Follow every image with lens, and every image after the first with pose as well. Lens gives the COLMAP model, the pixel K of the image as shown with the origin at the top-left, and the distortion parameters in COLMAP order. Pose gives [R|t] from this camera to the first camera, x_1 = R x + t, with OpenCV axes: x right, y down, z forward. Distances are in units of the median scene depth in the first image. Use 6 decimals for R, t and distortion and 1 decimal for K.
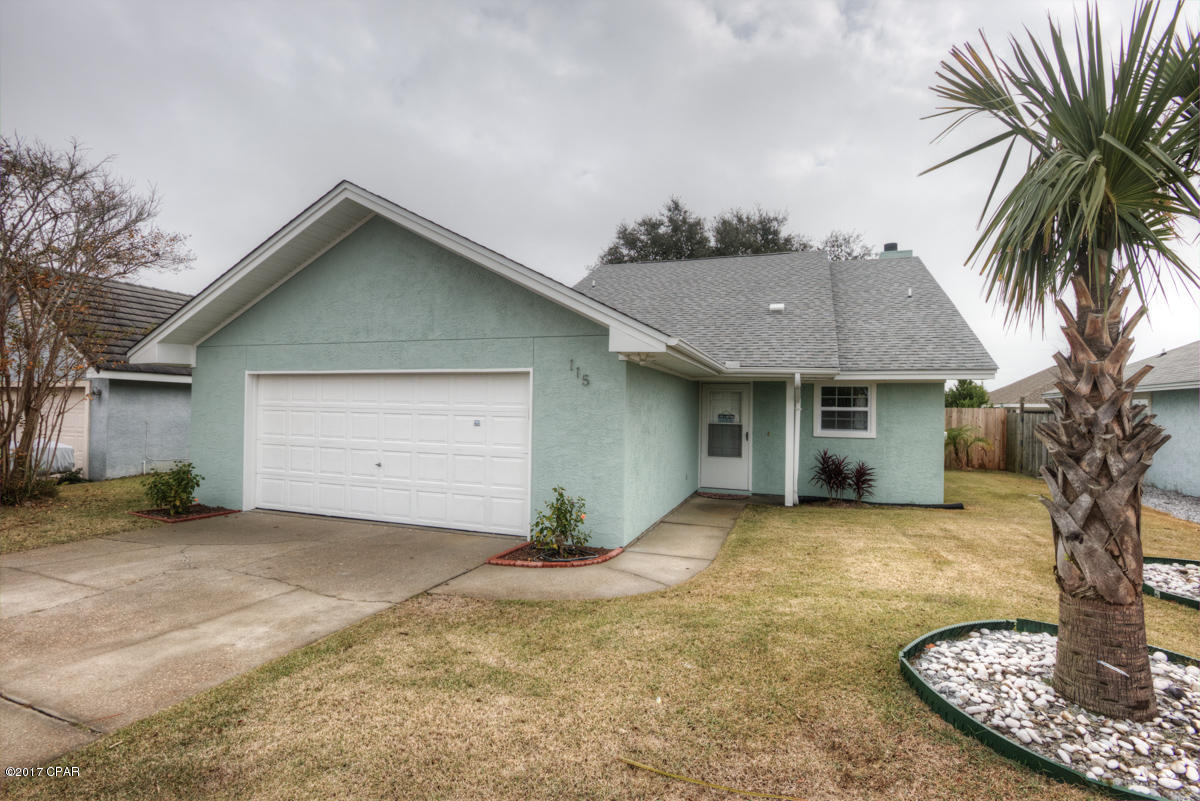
lens RADIAL K [[583.8, 0, 599.9], [0, 583.8, 402.7], [0, 0, 1]] dist [-0.020331, -0.000113]
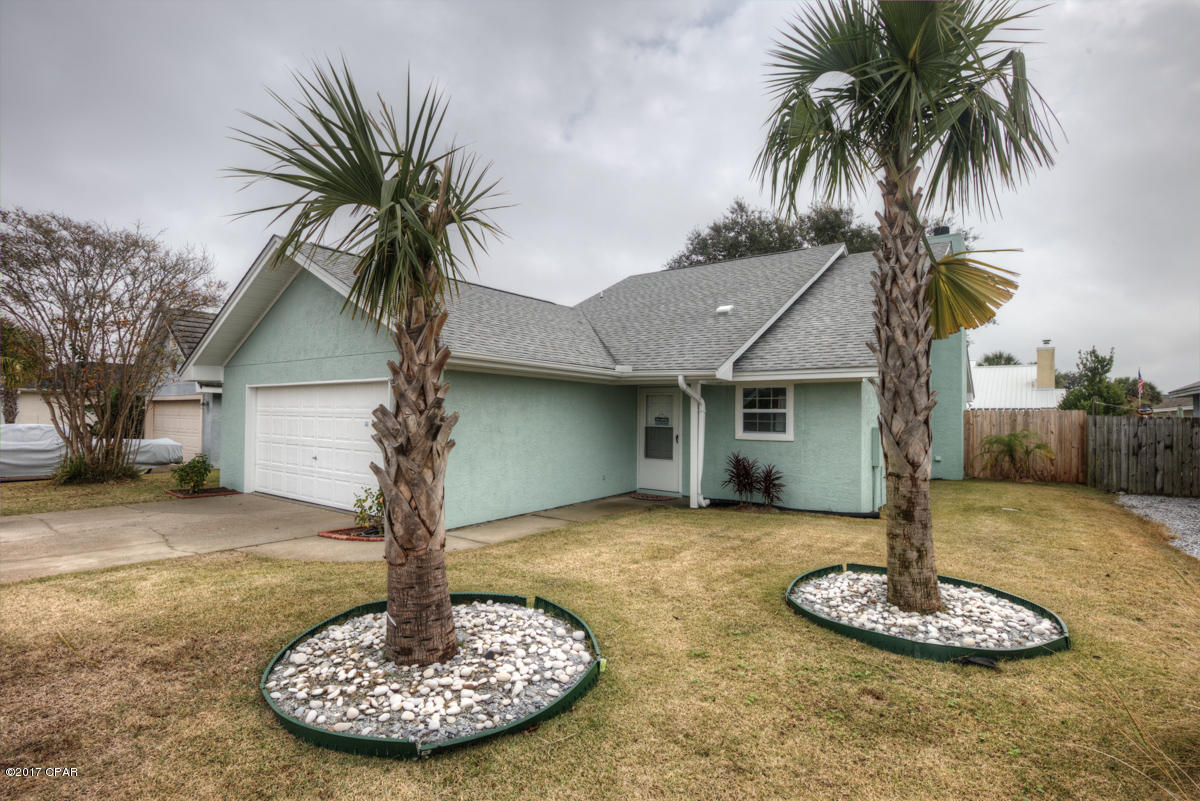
lens RADIAL K [[583.8, 0, 599.1], [0, 583.8, 403.7], [0, 0, 1]] dist [-0.020331, -0.000113]
pose [[0.956942, -0.011612, -0.290048, 0.445532], [0.008126, 0.999880, -0.013220, 0.009802], [0.290167, 0.010294, 0.956921, -0.010274]]
